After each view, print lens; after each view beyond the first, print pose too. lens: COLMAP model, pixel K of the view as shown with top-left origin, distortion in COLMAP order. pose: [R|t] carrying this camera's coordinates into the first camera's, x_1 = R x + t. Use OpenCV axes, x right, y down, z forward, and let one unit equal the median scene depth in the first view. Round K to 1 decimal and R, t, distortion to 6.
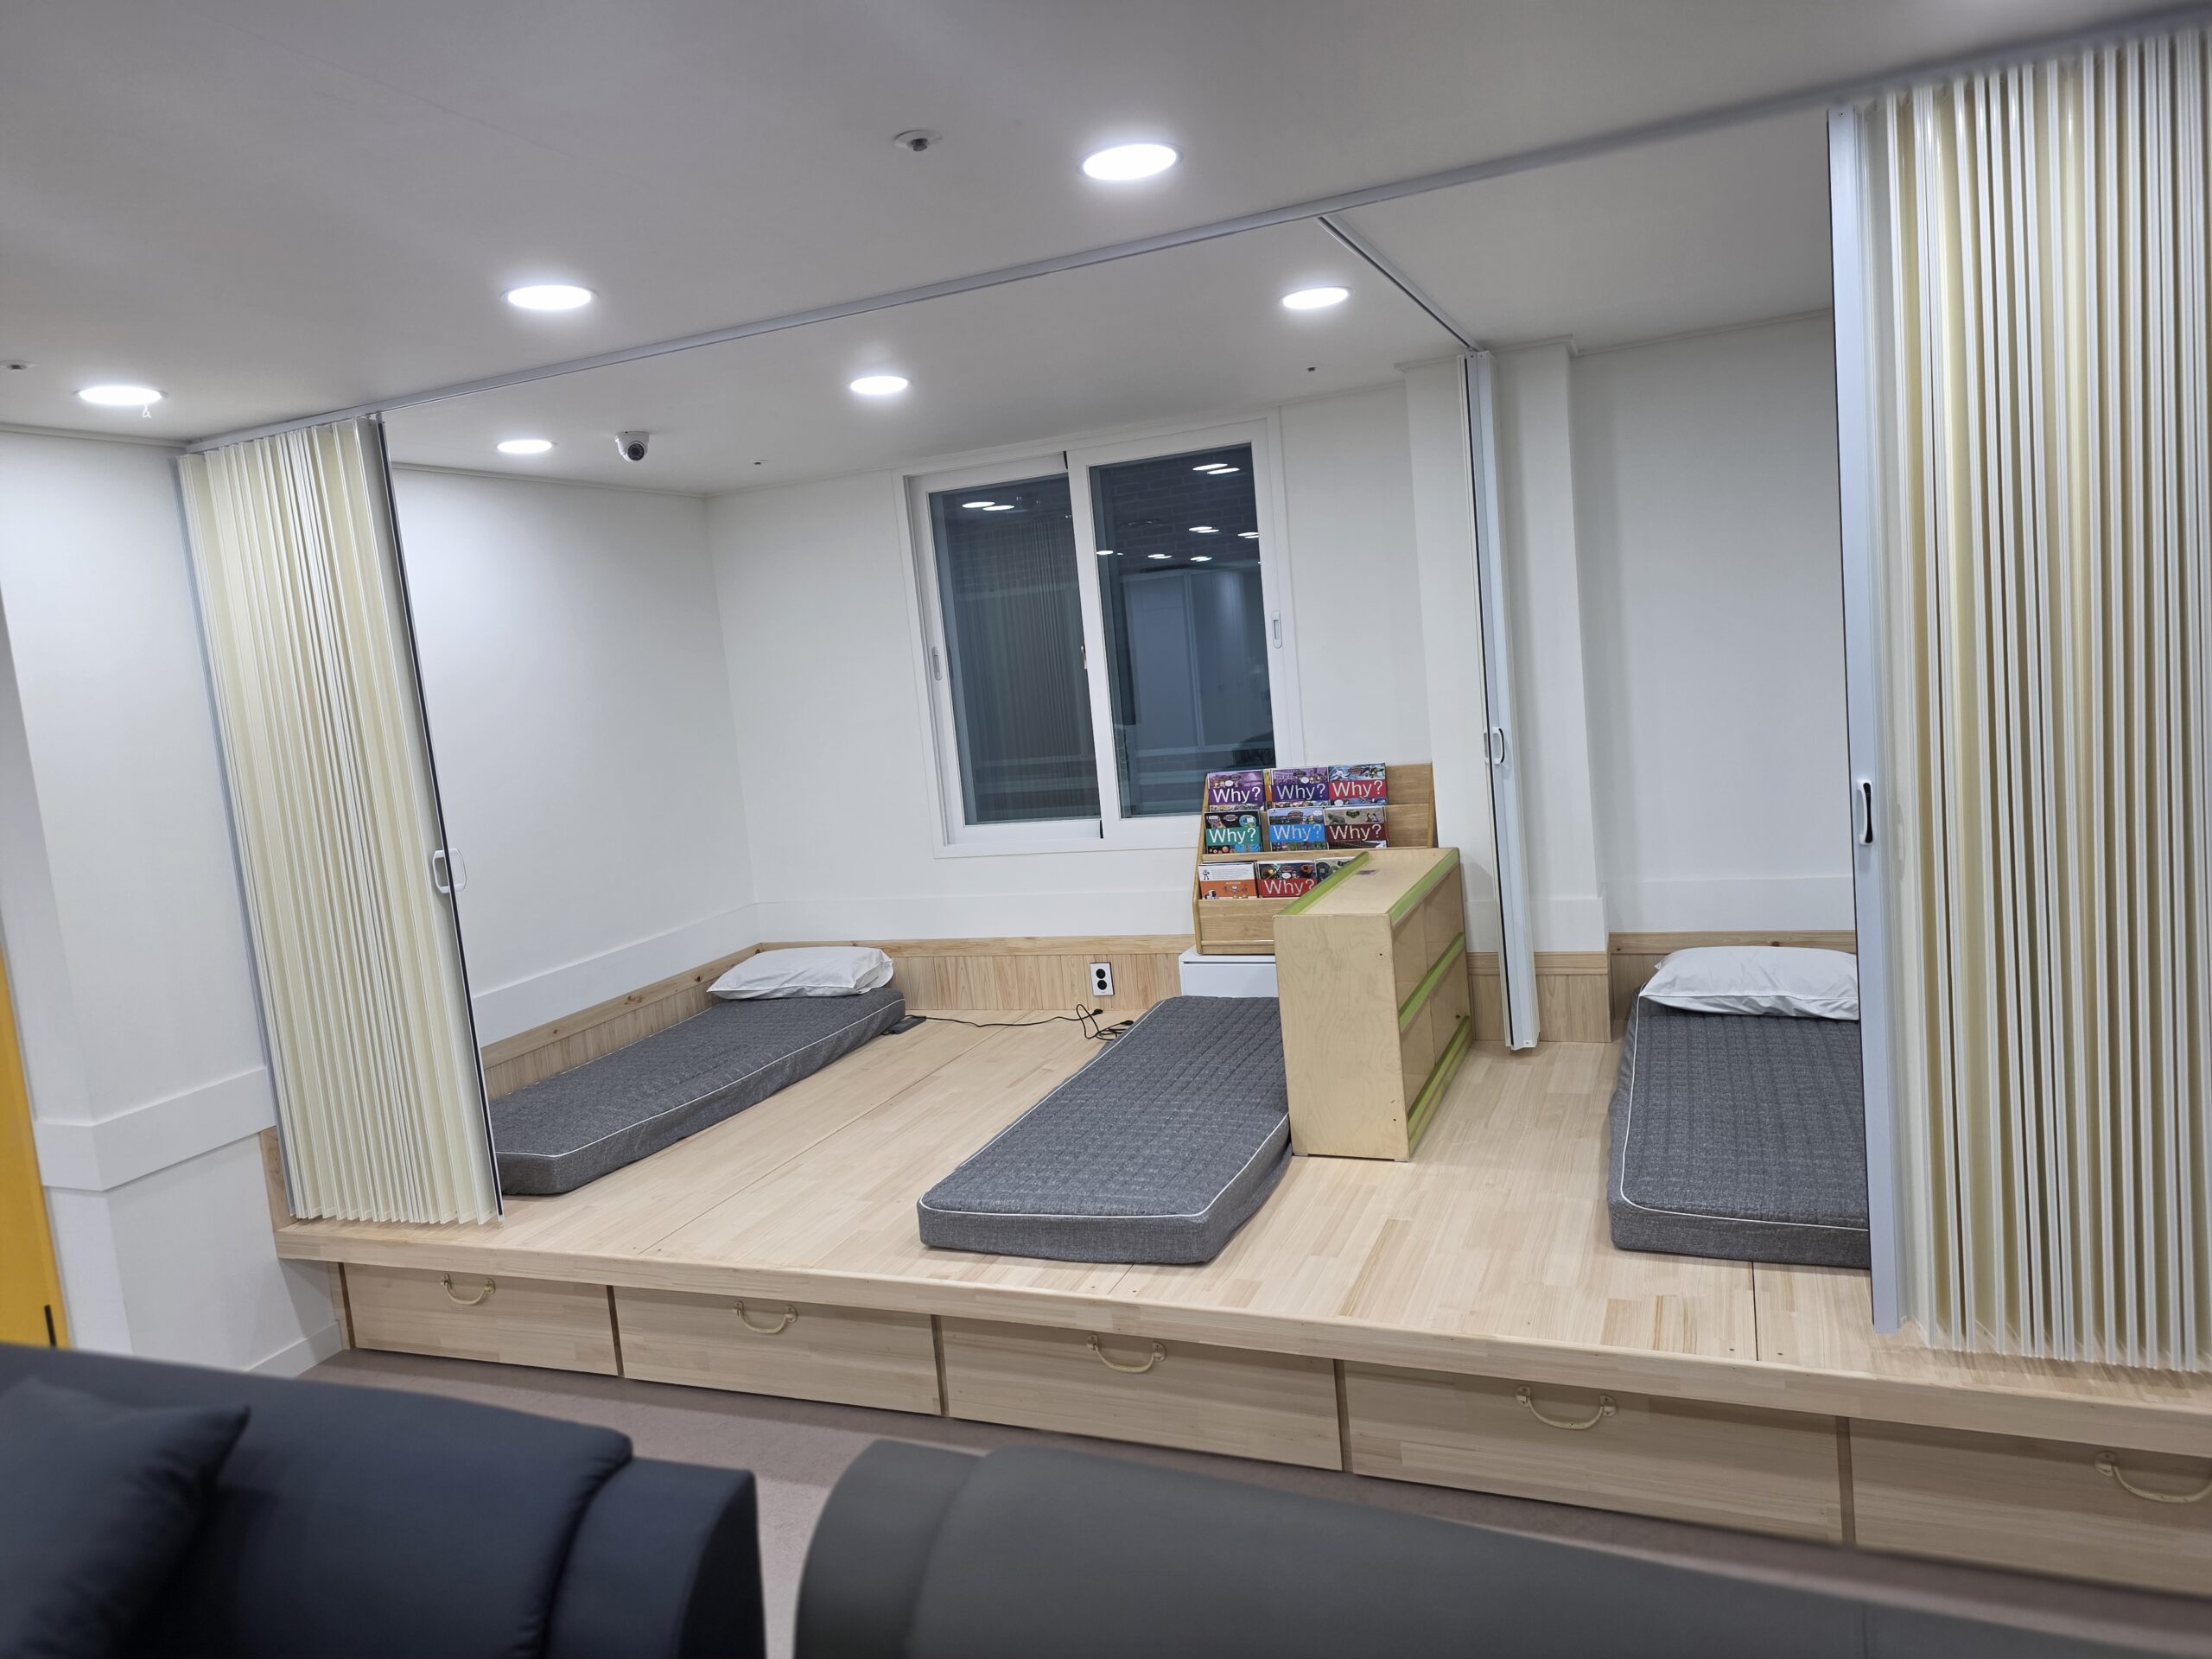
lens RADIAL K [[1477.7, 0, 1101.4], [0, 1477.7, 843.2], [0, 0, 1]] dist [0.031443, -0.001400]
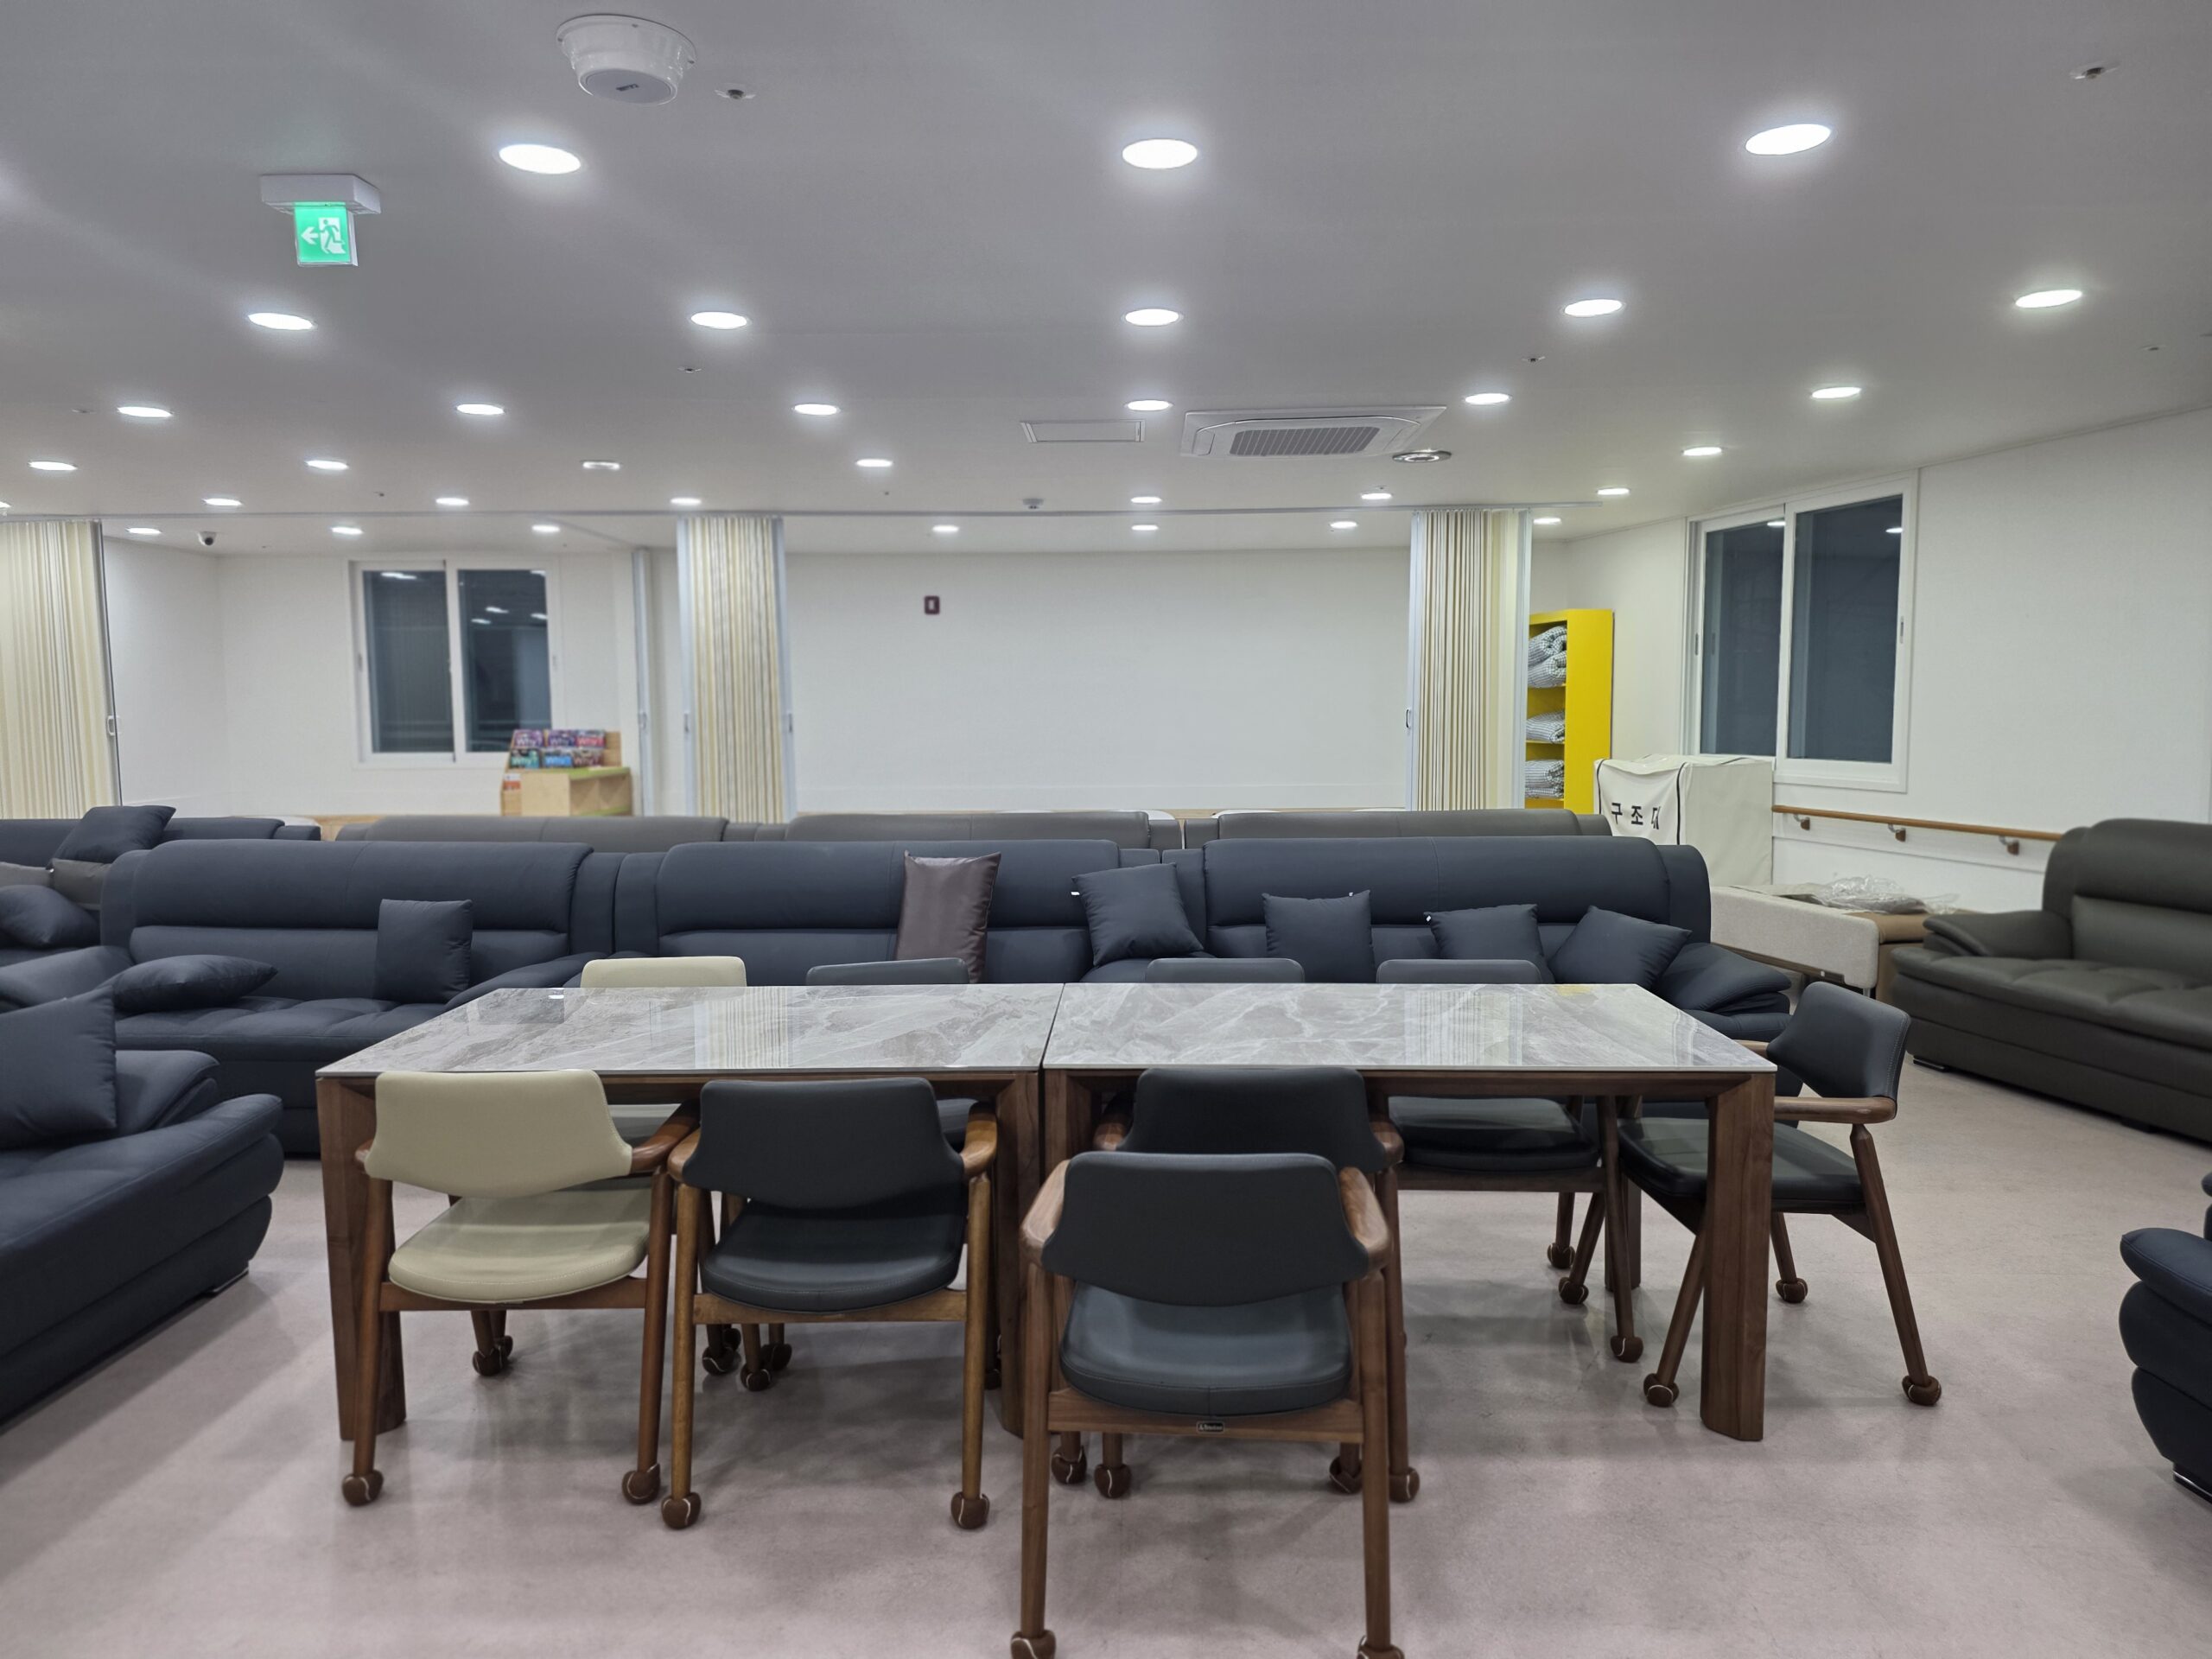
lens RADIAL K [[1477.7, 0, 1120.9], [0, 1477.7, 827.0], [0, 0, 1]] dist [0.031443, -0.001400]
pose [[0.923216, 0.056147, 0.380156, 0.074378], [-0.032812, 0.997173, -0.067592, 0.193848], [-0.382877, 0.049928, 0.922449, -1.161752]]
